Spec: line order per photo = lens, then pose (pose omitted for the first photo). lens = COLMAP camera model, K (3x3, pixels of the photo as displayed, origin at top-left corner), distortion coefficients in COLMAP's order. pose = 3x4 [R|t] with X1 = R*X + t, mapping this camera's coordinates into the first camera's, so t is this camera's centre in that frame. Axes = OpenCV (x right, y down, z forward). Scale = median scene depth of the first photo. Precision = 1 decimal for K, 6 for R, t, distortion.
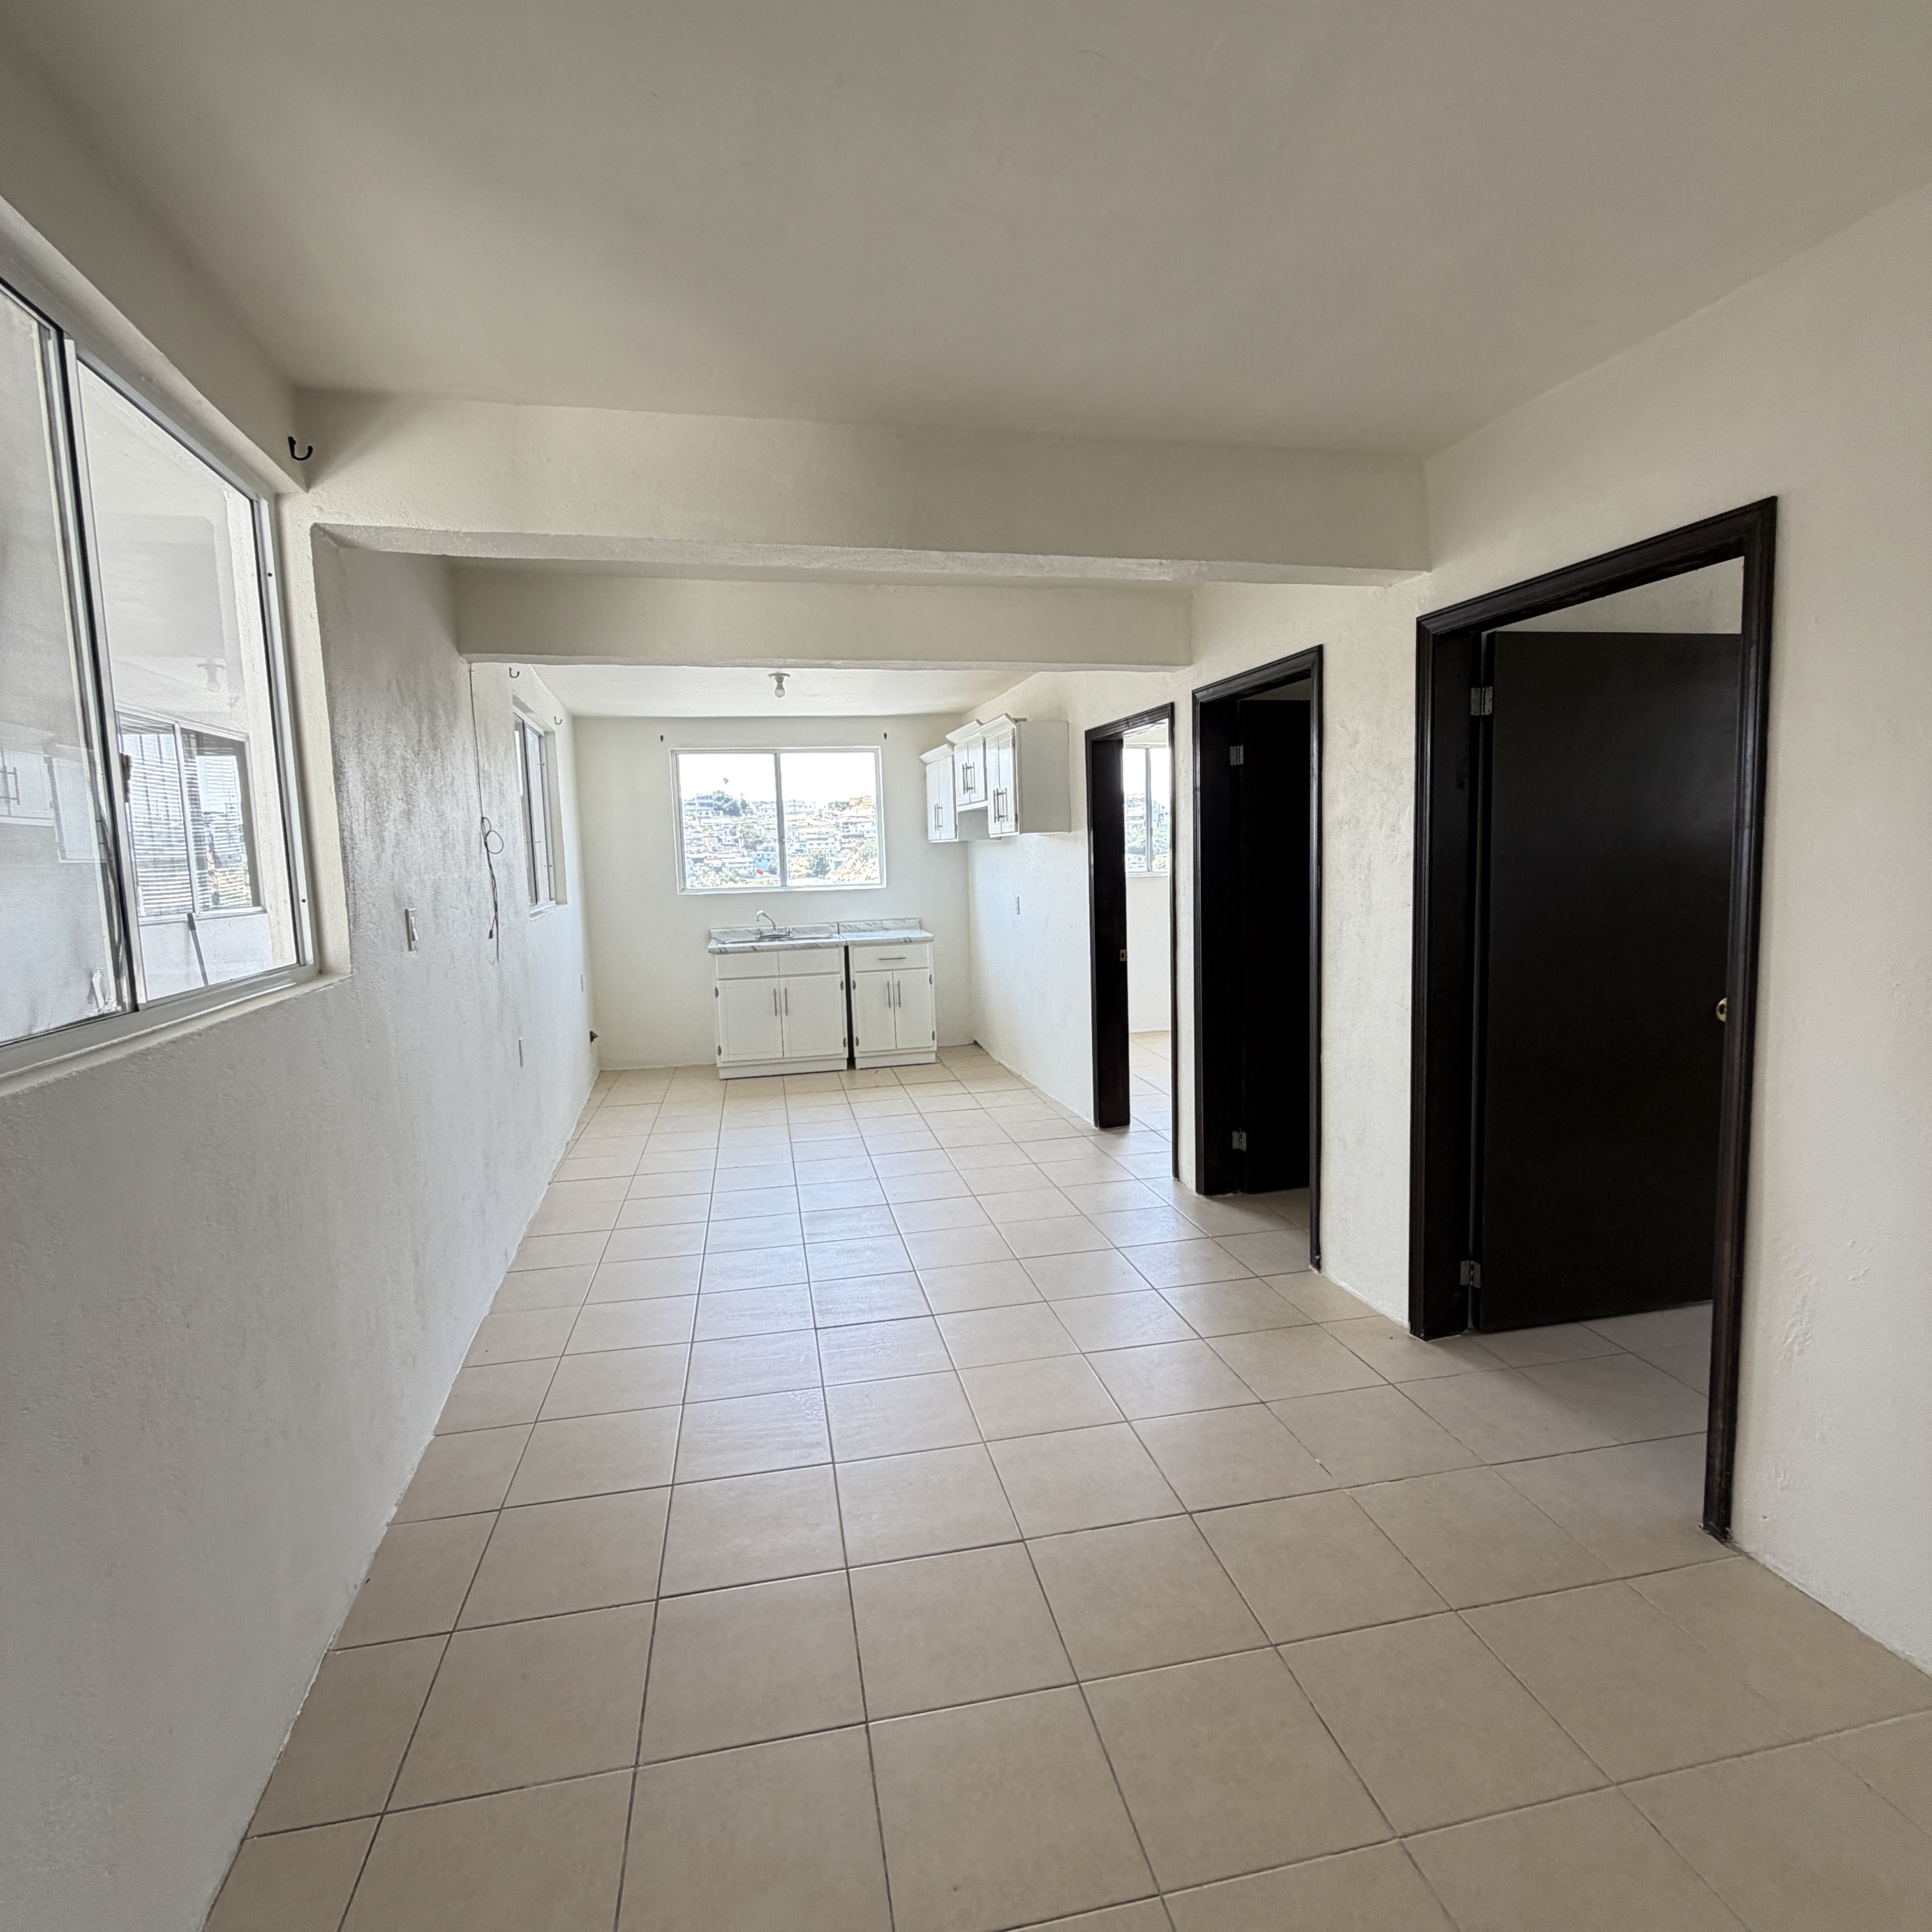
lens RADIAL K [[1033.6, 0, 972.1], [0, 1033.6, 950.0], [0, 0, 1]] dist [-0.000829, -0.001959]
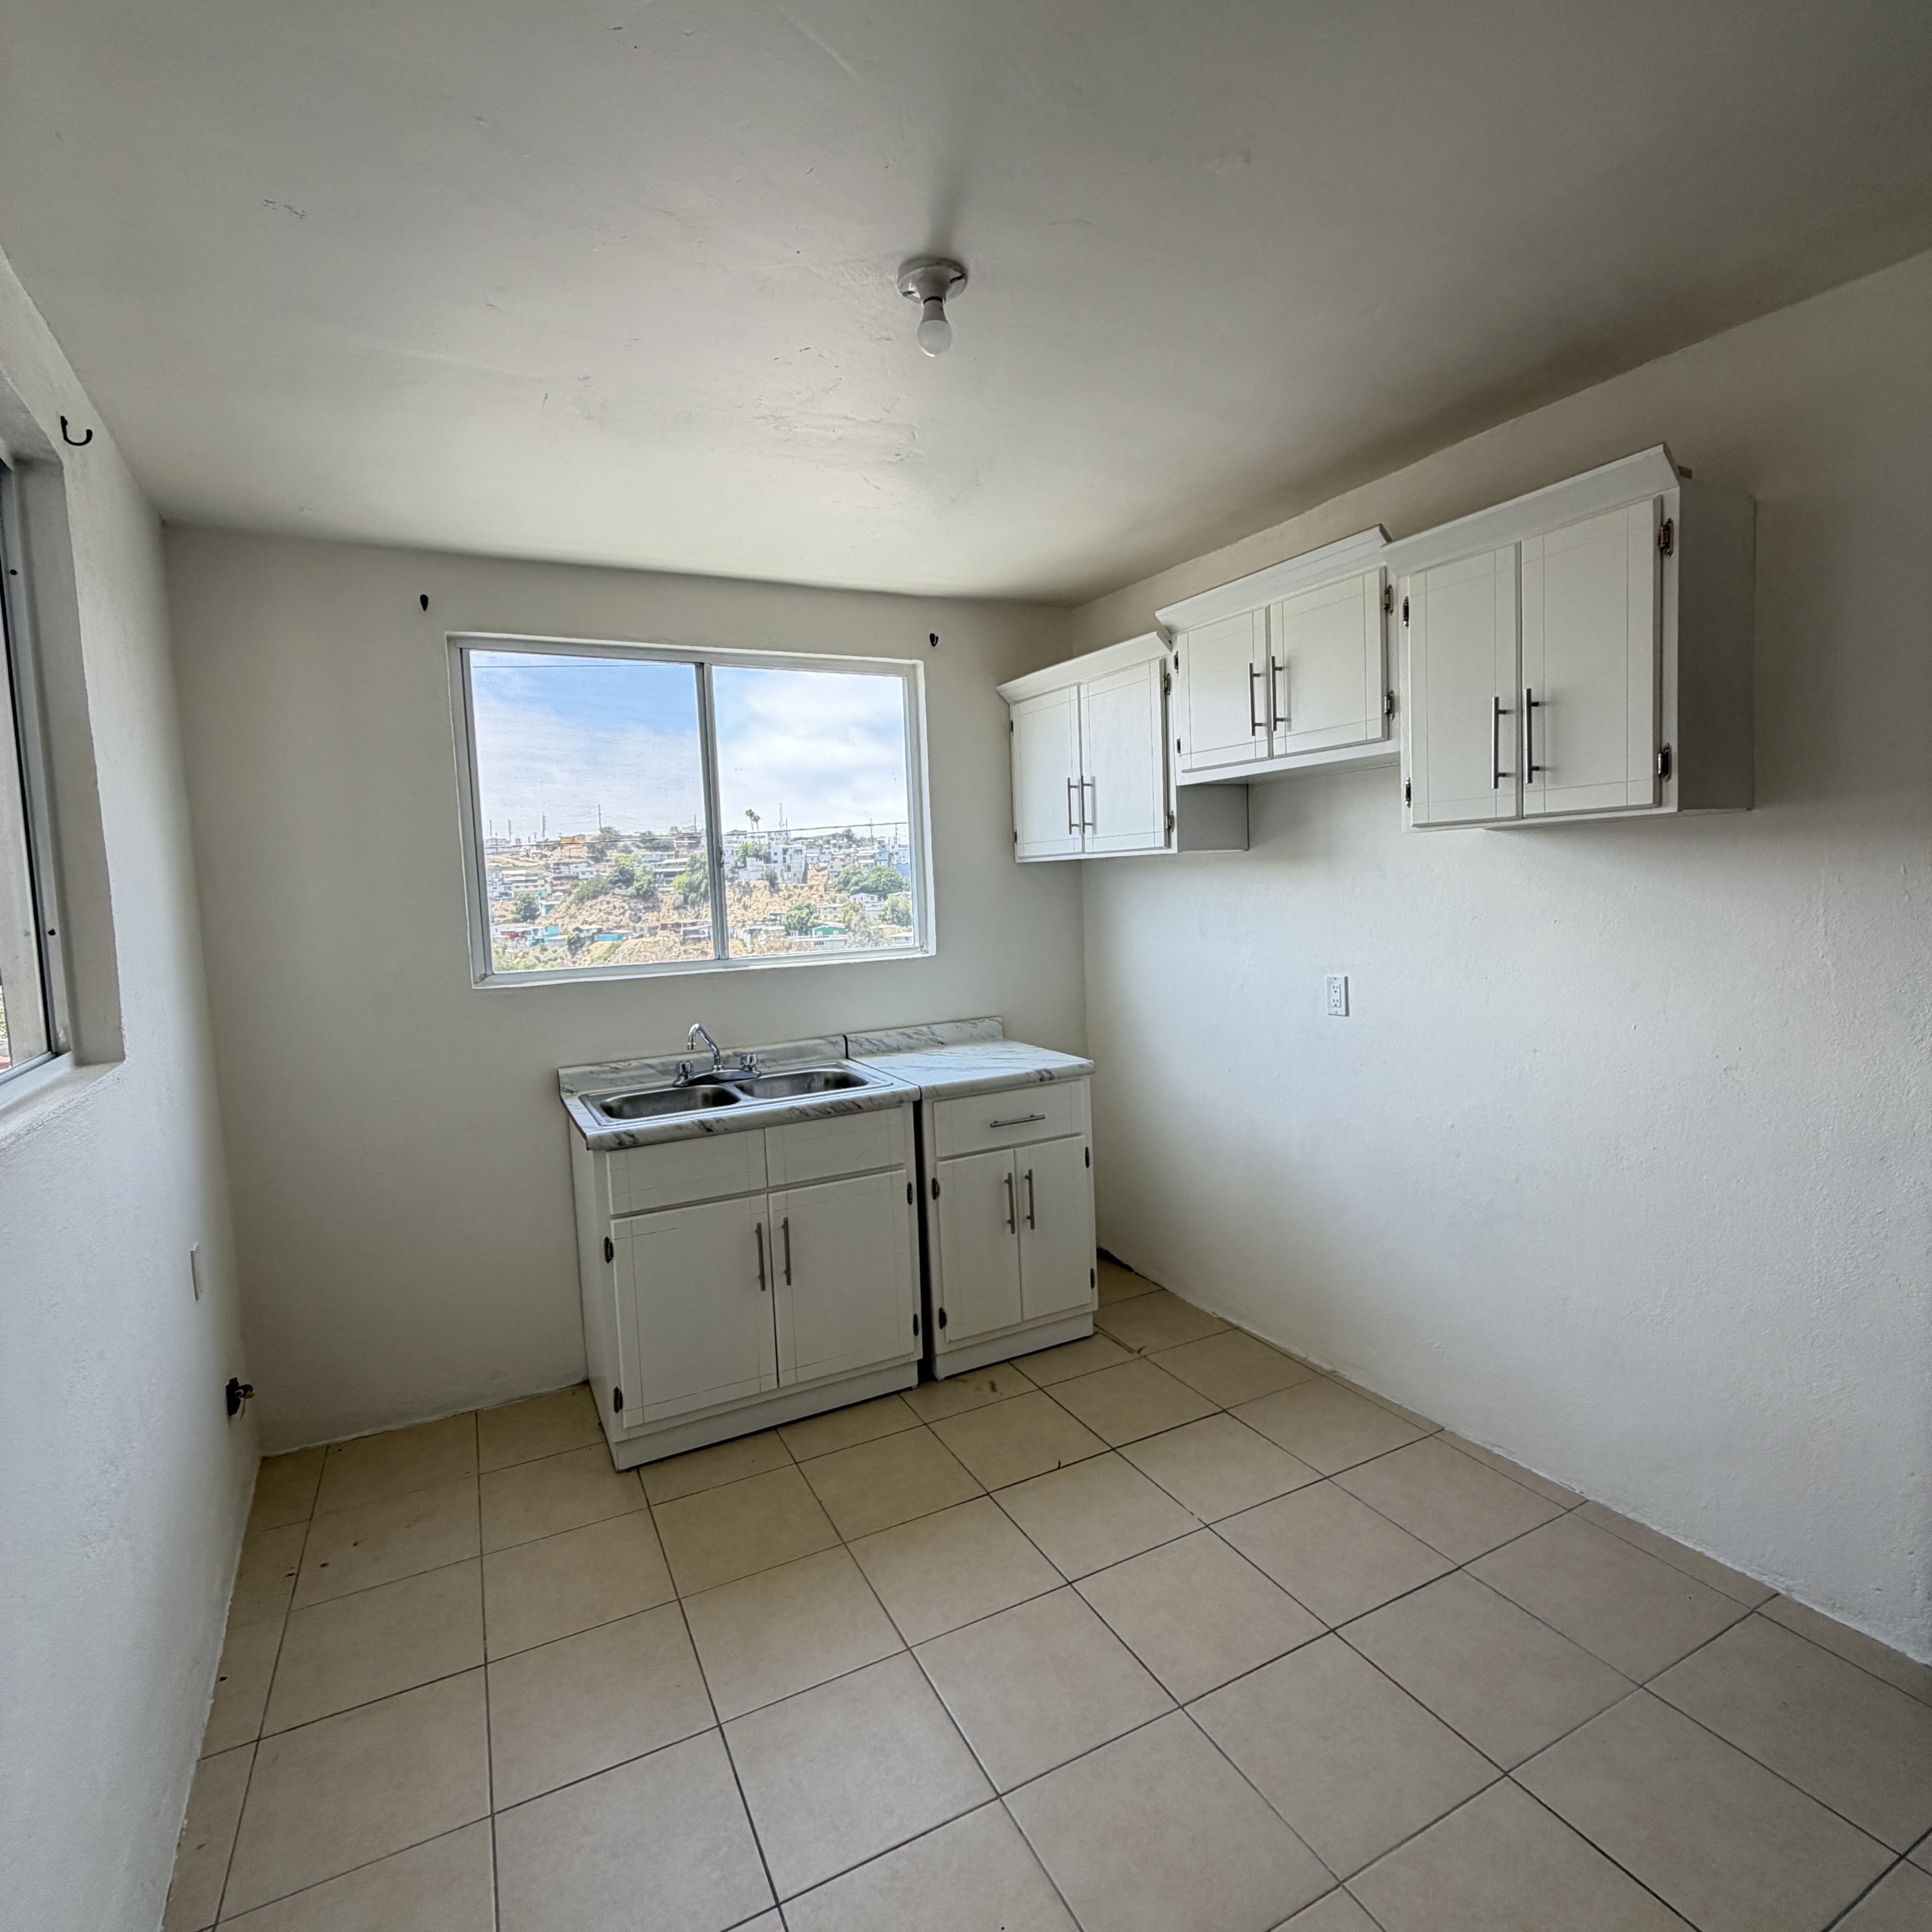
lens RADIAL K [[1033.6, 0, 972.1], [0, 1033.6, 950.0], [0, 0, 1]] dist [-0.000829, -0.001959]
pose [[0.965992, -0.025646, 0.257296, -0.206028], [0.035454, 0.998808, -0.033553, -0.050068], [-0.256129, 0.041534, 0.965750, 0.574384]]
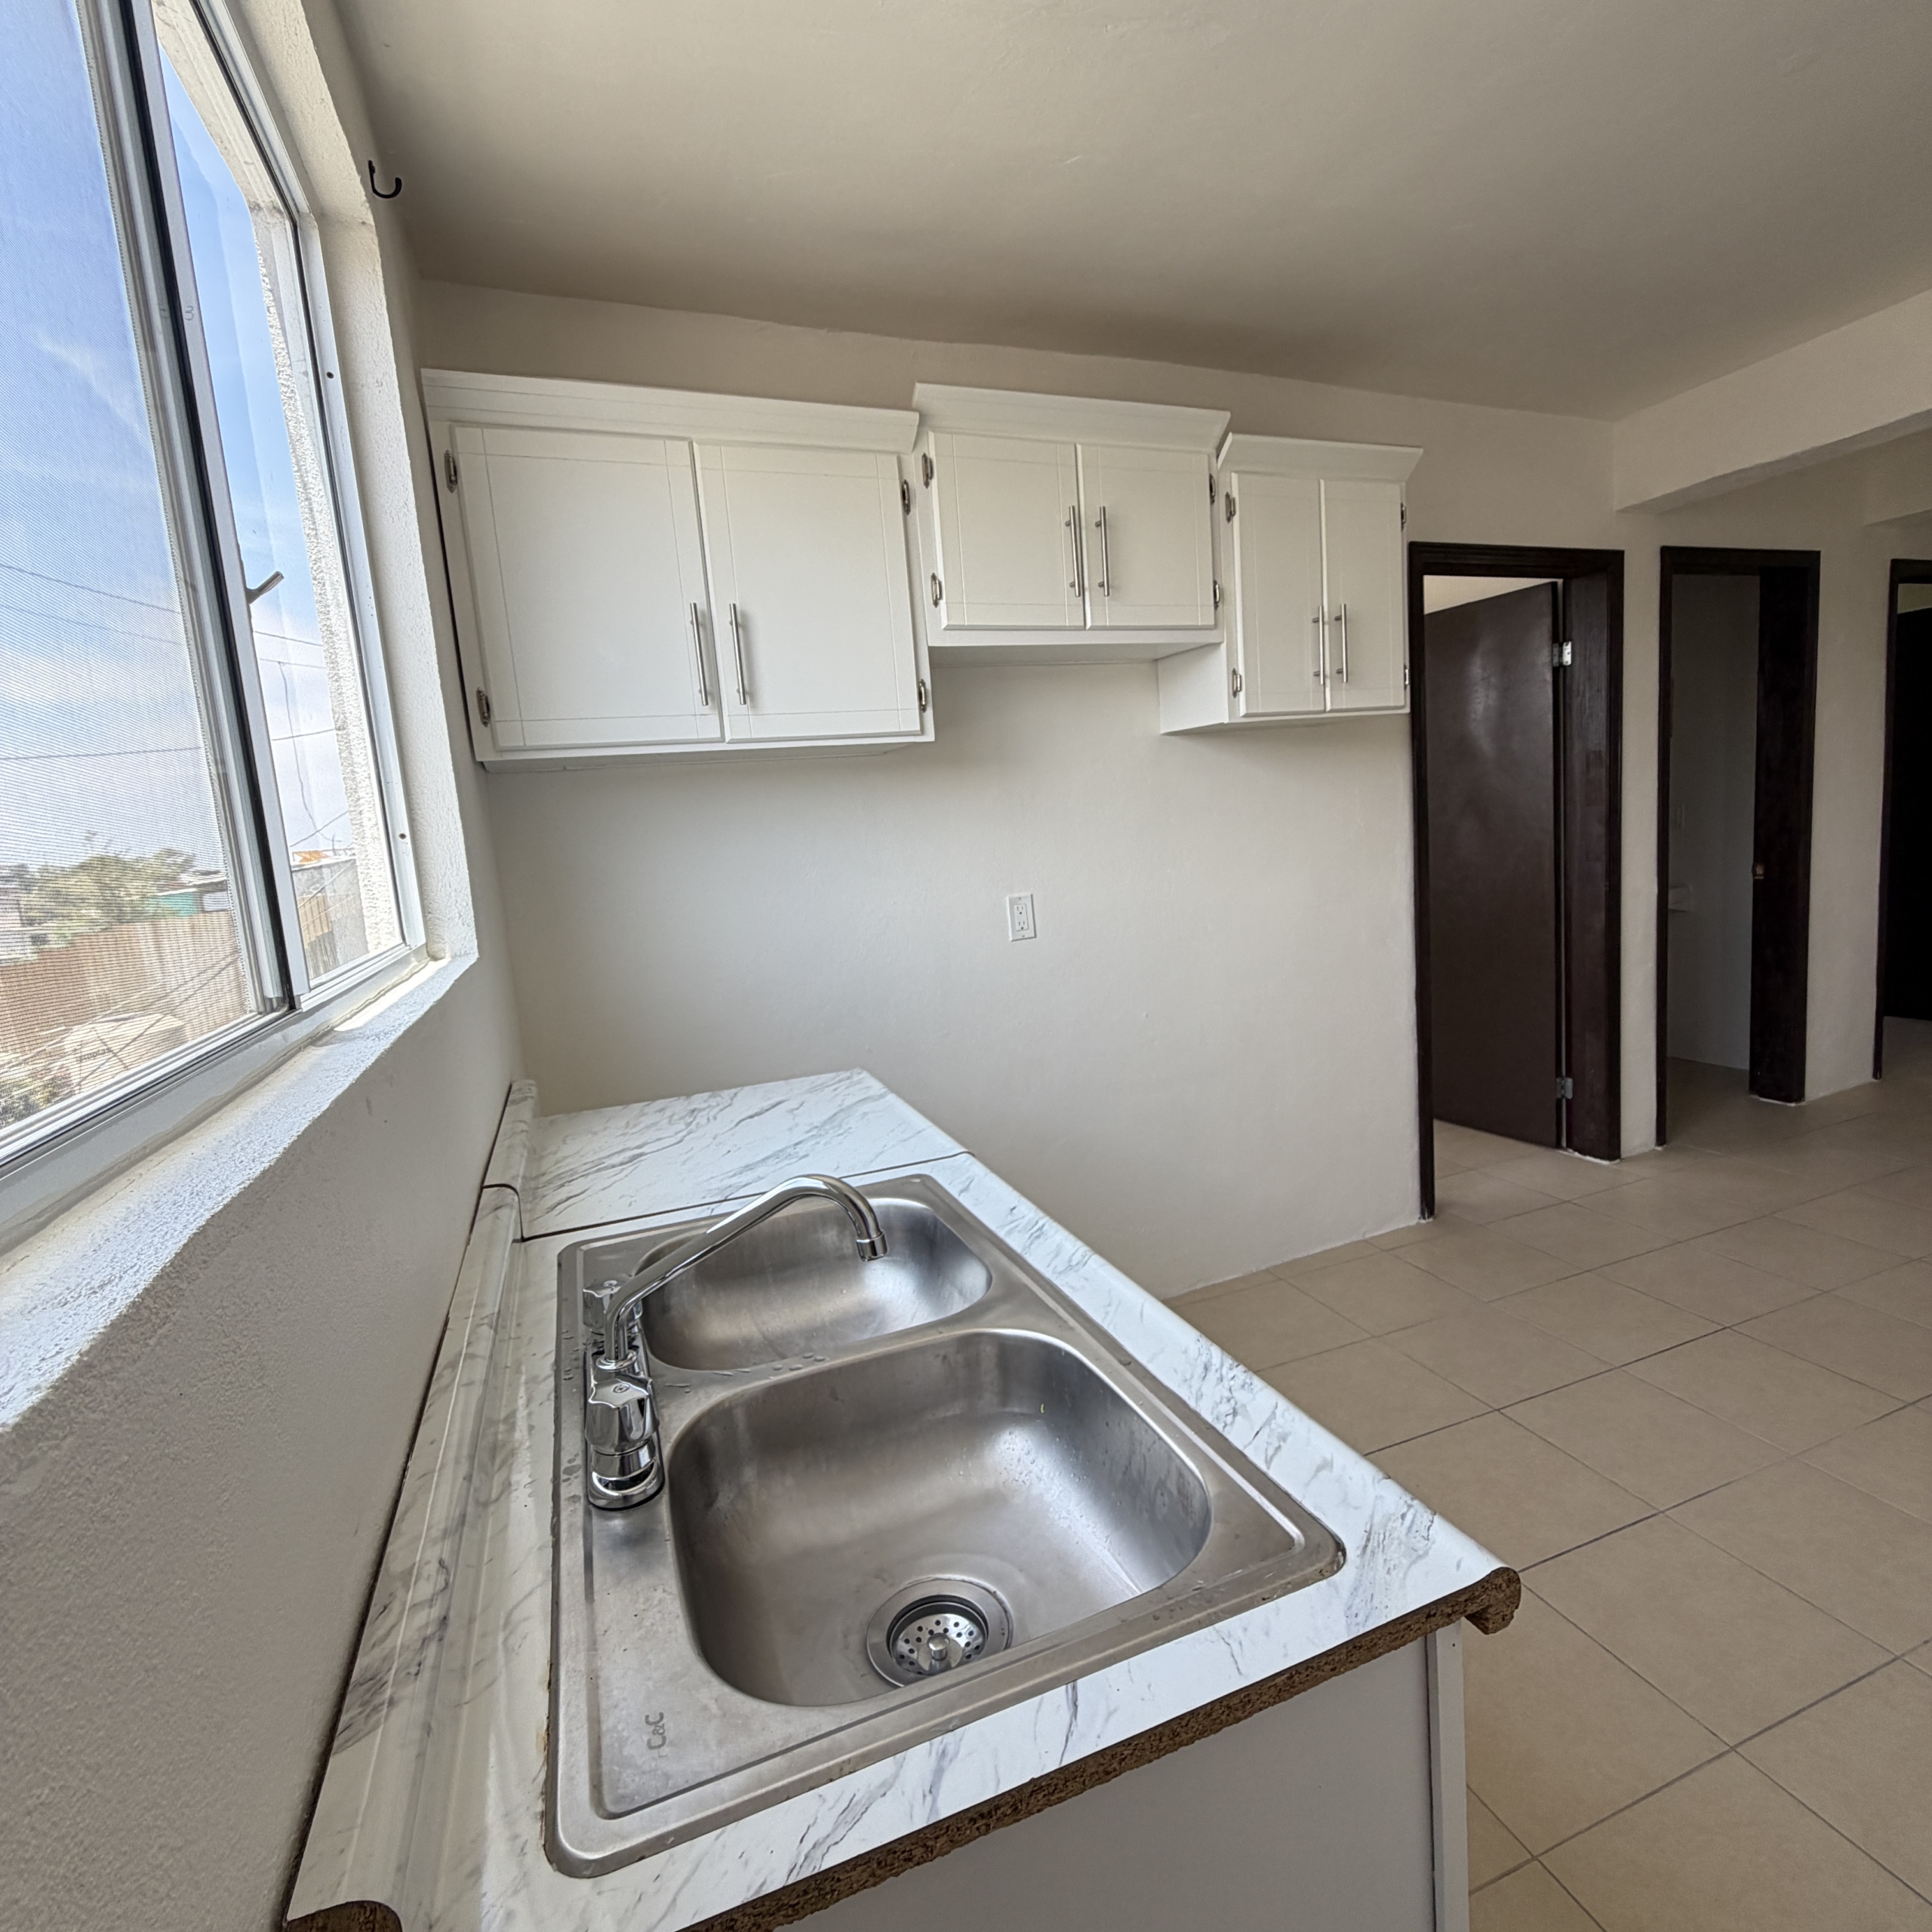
lens RADIAL K [[1033.6, 0, 972.1], [0, 1033.6, 950.0], [0, 0, 1]] dist [-0.000829, -0.001959]
pose [[-0.158977, -0.082736, 0.983810, -0.320135], [0.178281, 0.977695, 0.111031, -0.073268], [-0.971052, 0.193046, -0.140681, 1.006252]]
